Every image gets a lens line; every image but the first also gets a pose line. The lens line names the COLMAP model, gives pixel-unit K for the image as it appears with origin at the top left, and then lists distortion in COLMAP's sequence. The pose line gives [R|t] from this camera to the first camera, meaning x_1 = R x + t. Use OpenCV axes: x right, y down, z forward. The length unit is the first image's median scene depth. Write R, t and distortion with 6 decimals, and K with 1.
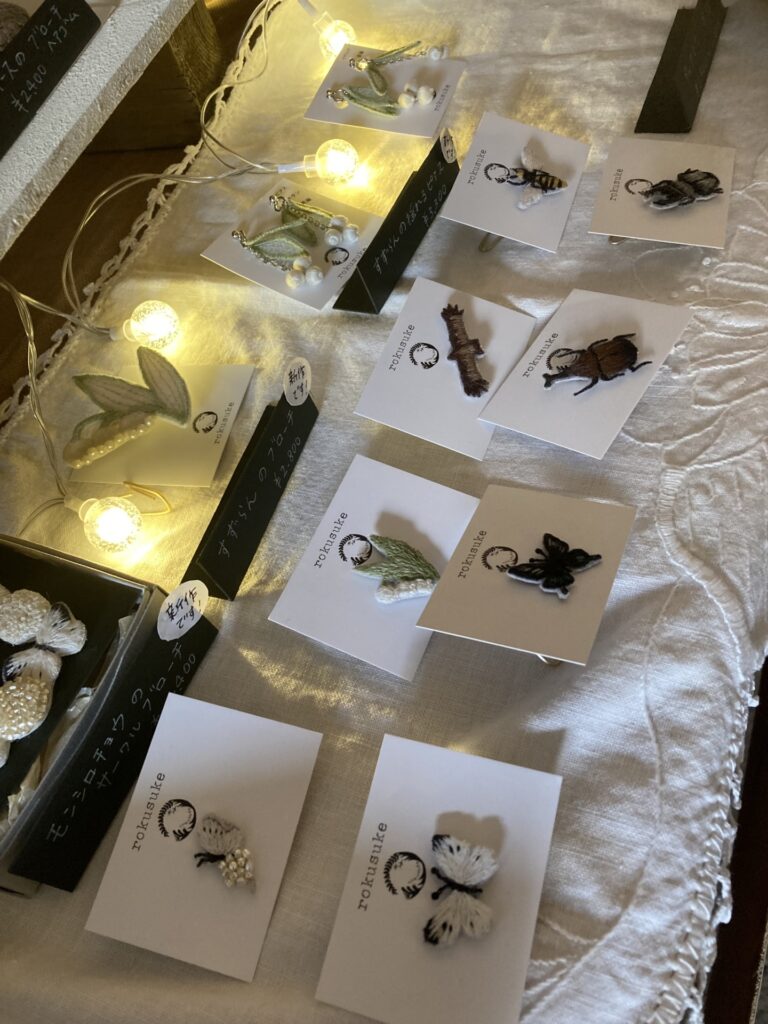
lens RADIAL K [[838.0, 0, 384.0], [0, 838.0, 512.0], [0, 0, 1]] dist [-0.004431, -0.005272]
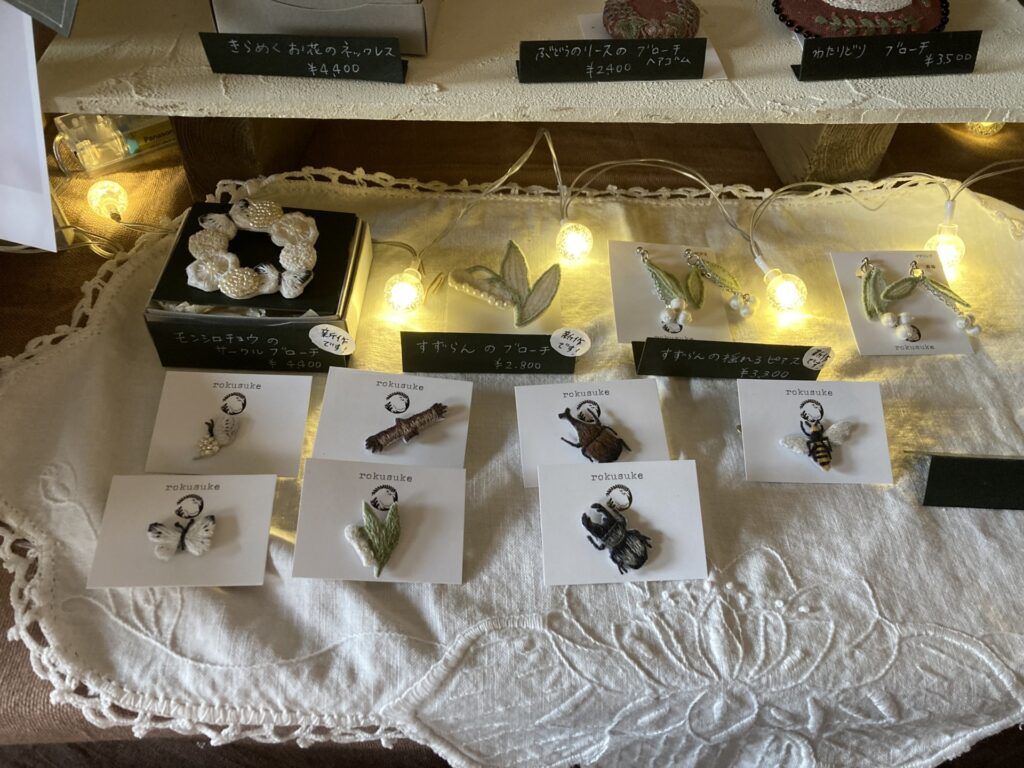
lens RADIAL K [[838.0, 0, 512.0], [0, 838.0, 384.0], [0, 0, 1]] dist [-0.004431, -0.005272]
pose [[0.370173, 0.848500, -0.378180, 0.480865], [-0.845607, 0.476317, 0.240980, -0.455053], [0.384605, 0.230587, 0.893817, -0.177577]]
